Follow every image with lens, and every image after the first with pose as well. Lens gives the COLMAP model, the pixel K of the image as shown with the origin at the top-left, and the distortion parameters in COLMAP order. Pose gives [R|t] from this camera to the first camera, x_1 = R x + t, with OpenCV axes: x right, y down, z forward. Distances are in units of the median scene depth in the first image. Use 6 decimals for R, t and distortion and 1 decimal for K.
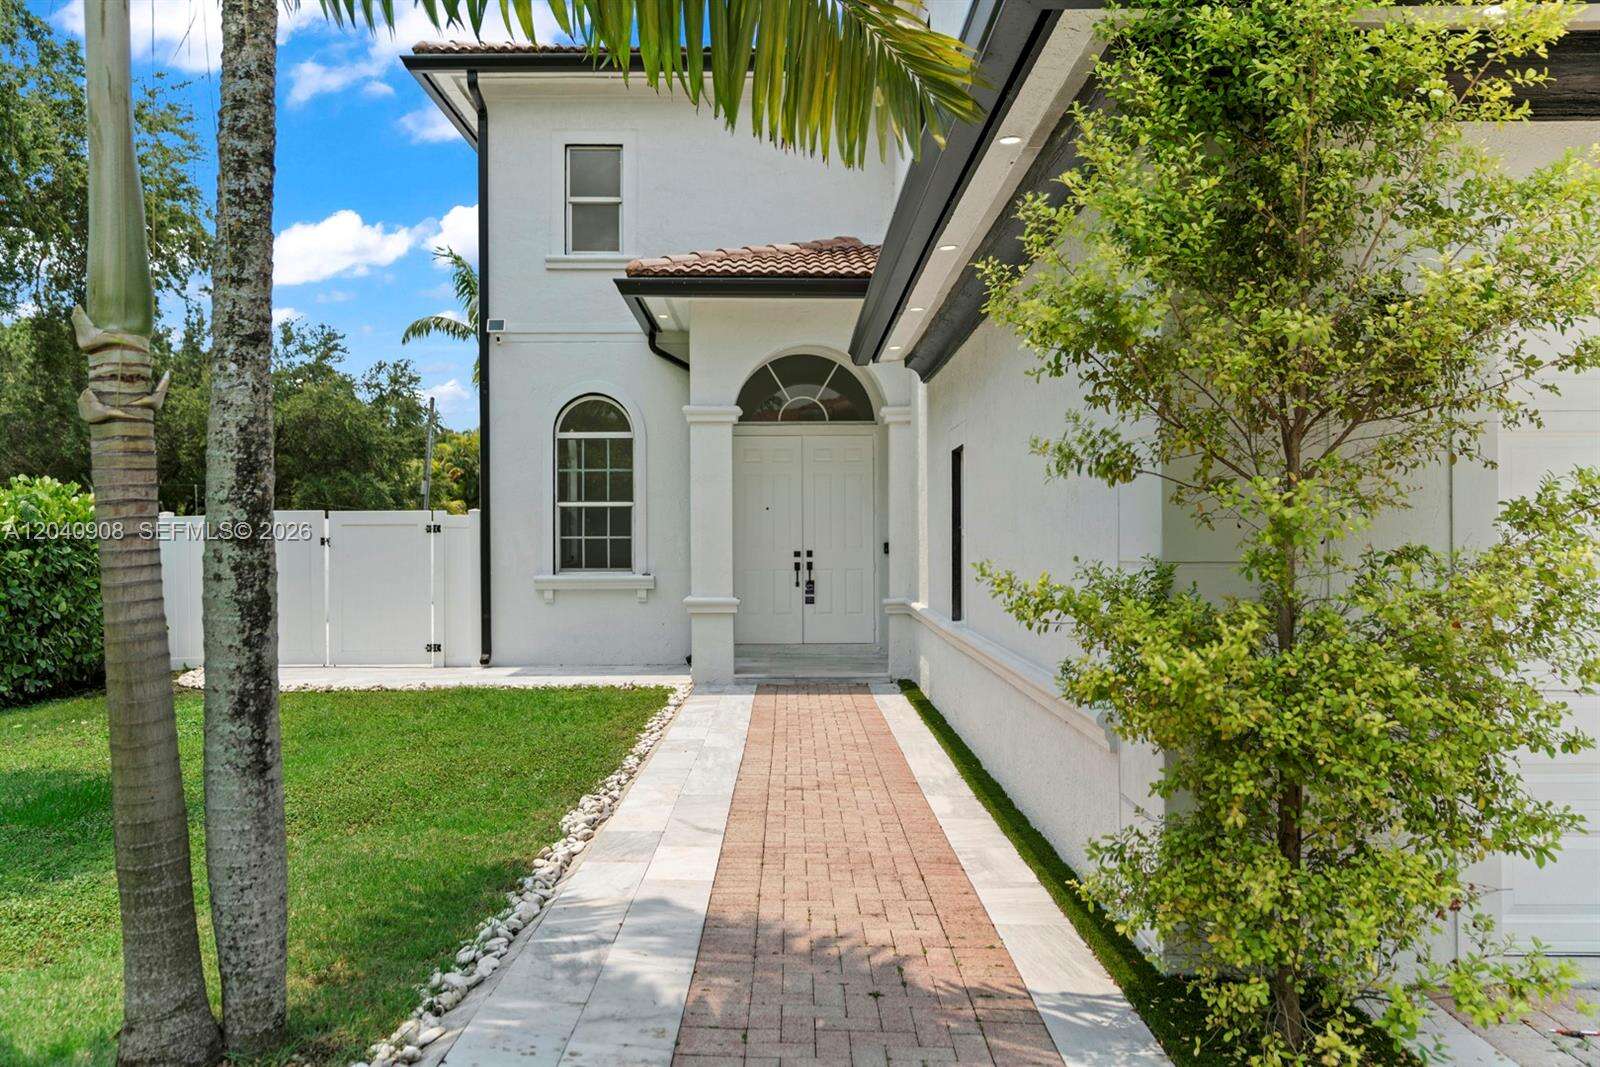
lens RADIAL K [[1280.6, 0, 795.3], [0, 1280.6, 533.4], [0, 0, 1]] dist [-0.006208, 0.001180]
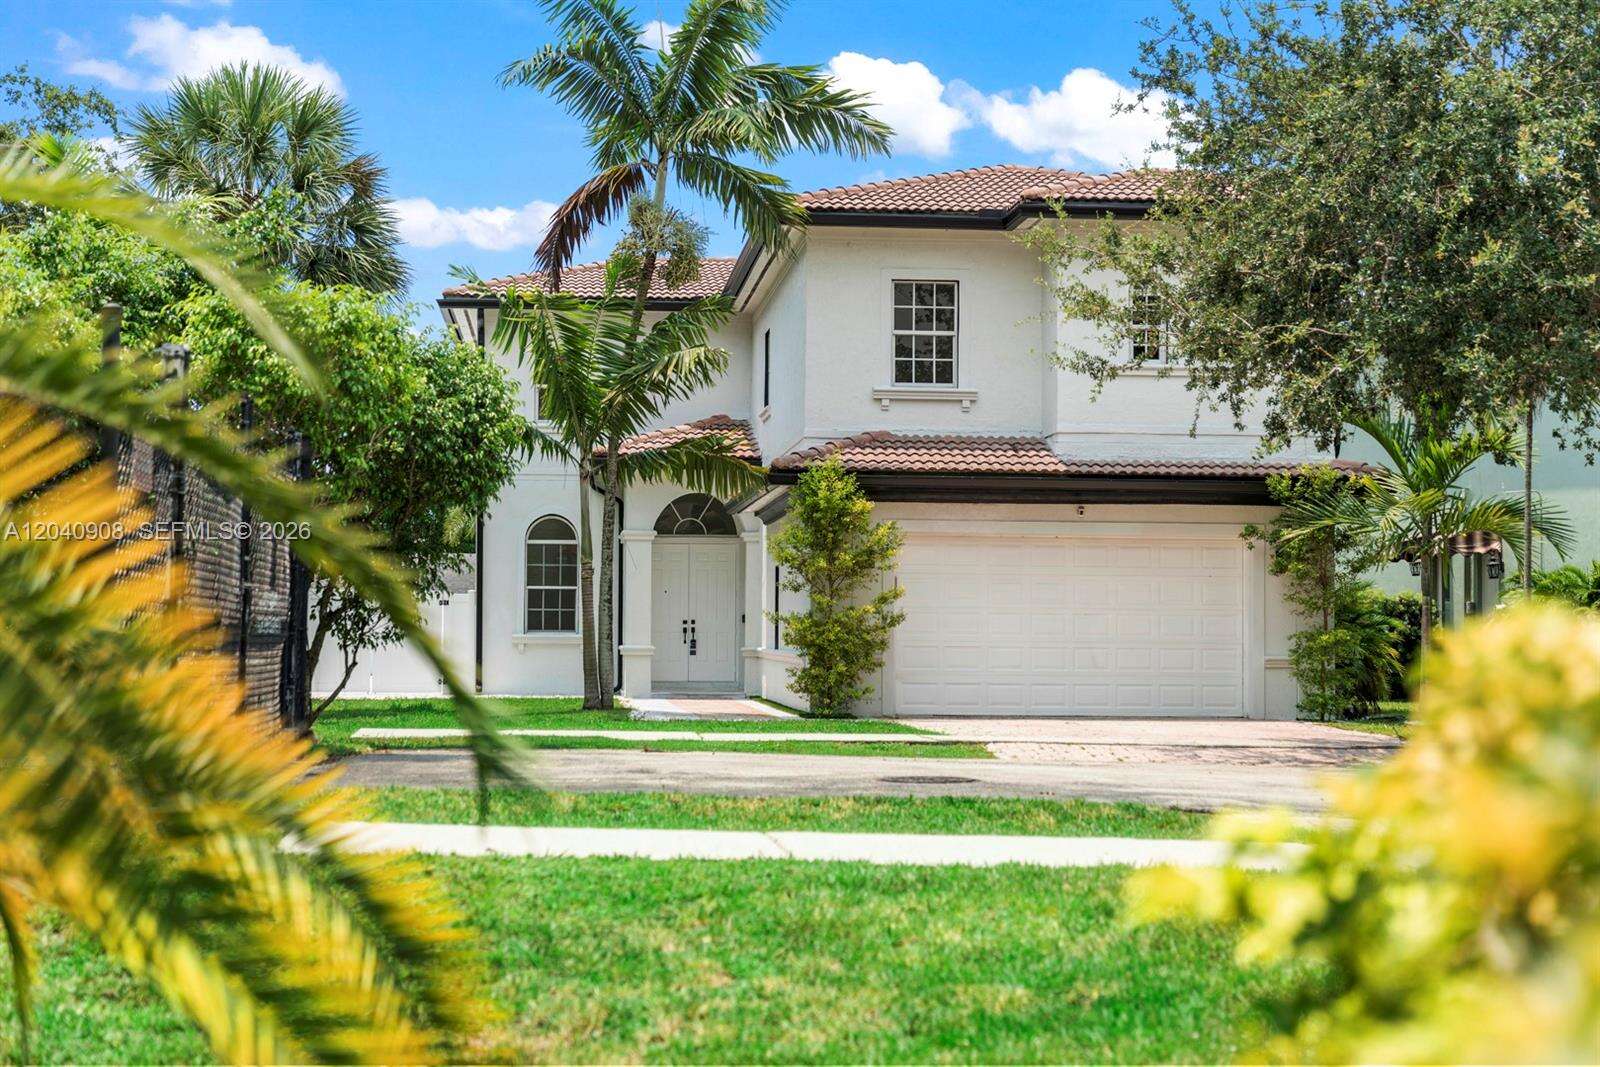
lens RADIAL K [[2423.8, 0, 799.0], [0, 2423.8, 533.5], [0, 0, 1]] dist [-0.060492, 0.000000]
pose [[0.995435, 0.014038, 0.094405, -0.137646], [-0.010335, 0.999162, -0.039603, 0.023962], [-0.094882, 0.038446, 0.994746, -1.885614]]
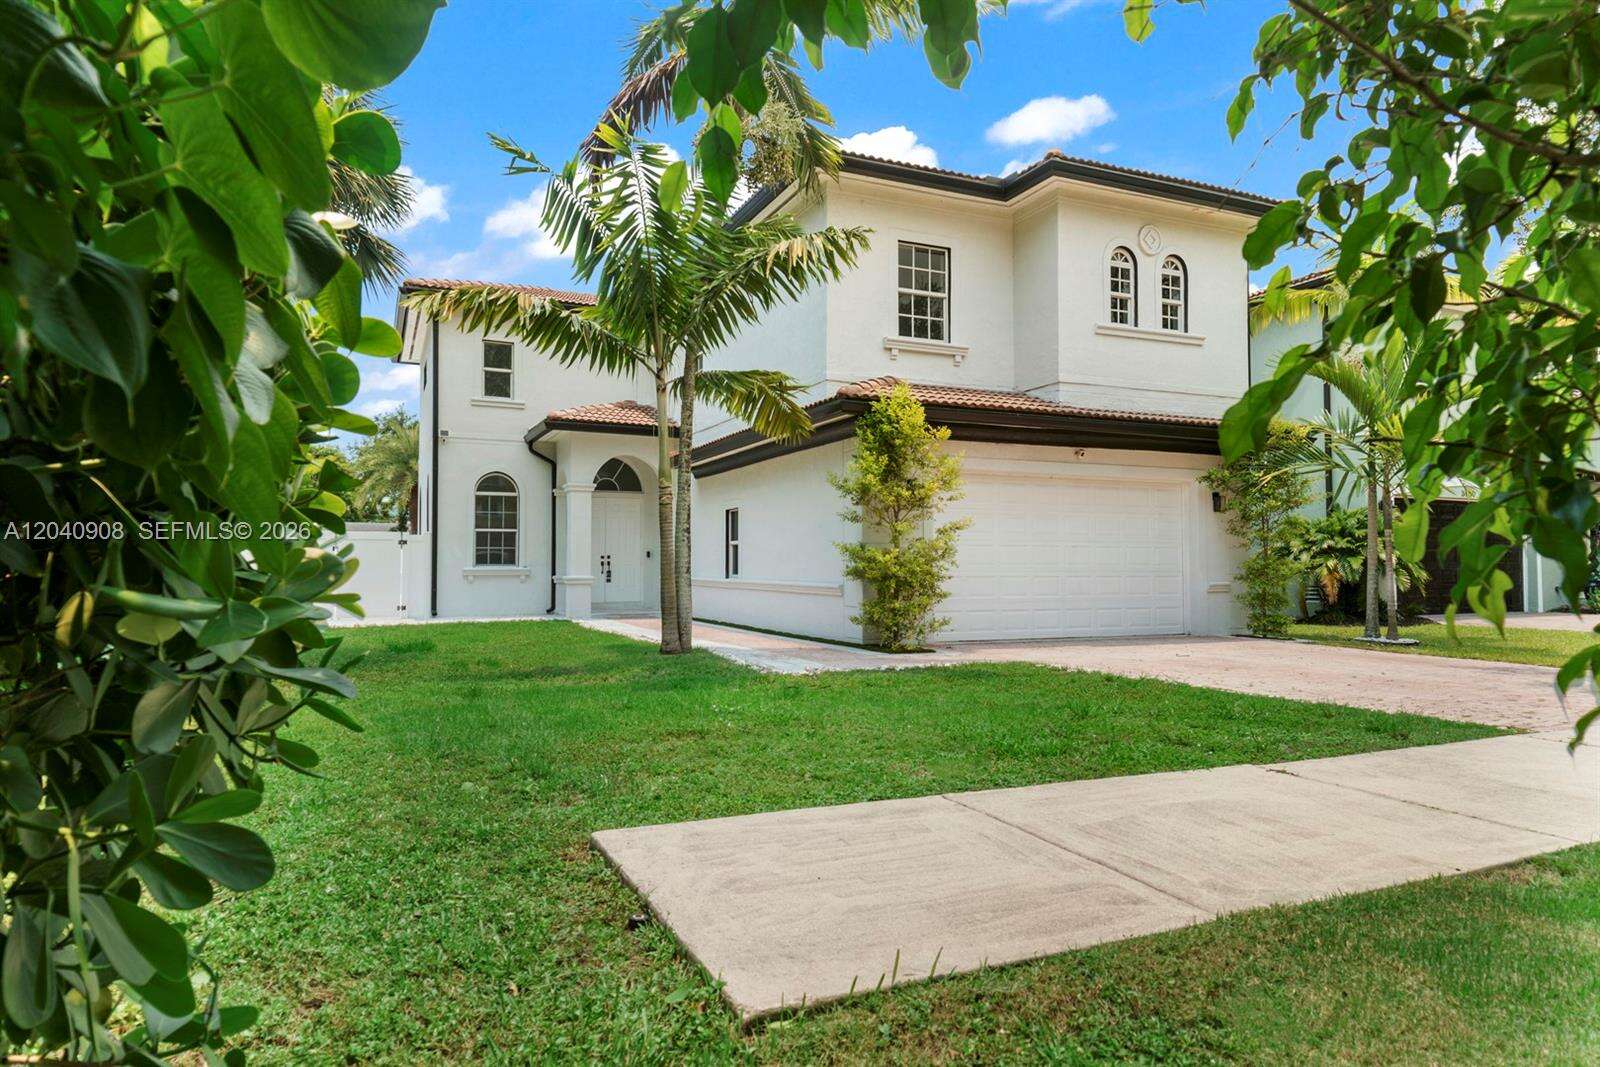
lens RADIAL K [[968.8, 0, 804.3], [0, 968.8, 544.1], [0, 0, 1]] dist [0.010172, 0.000434]
pose [[0.914042, 0.011058, 0.405469, -0.323911], [-0.003016, 0.999786, -0.020469, 0.025906], [-0.405609, 0.017487, 0.913880, -0.498813]]
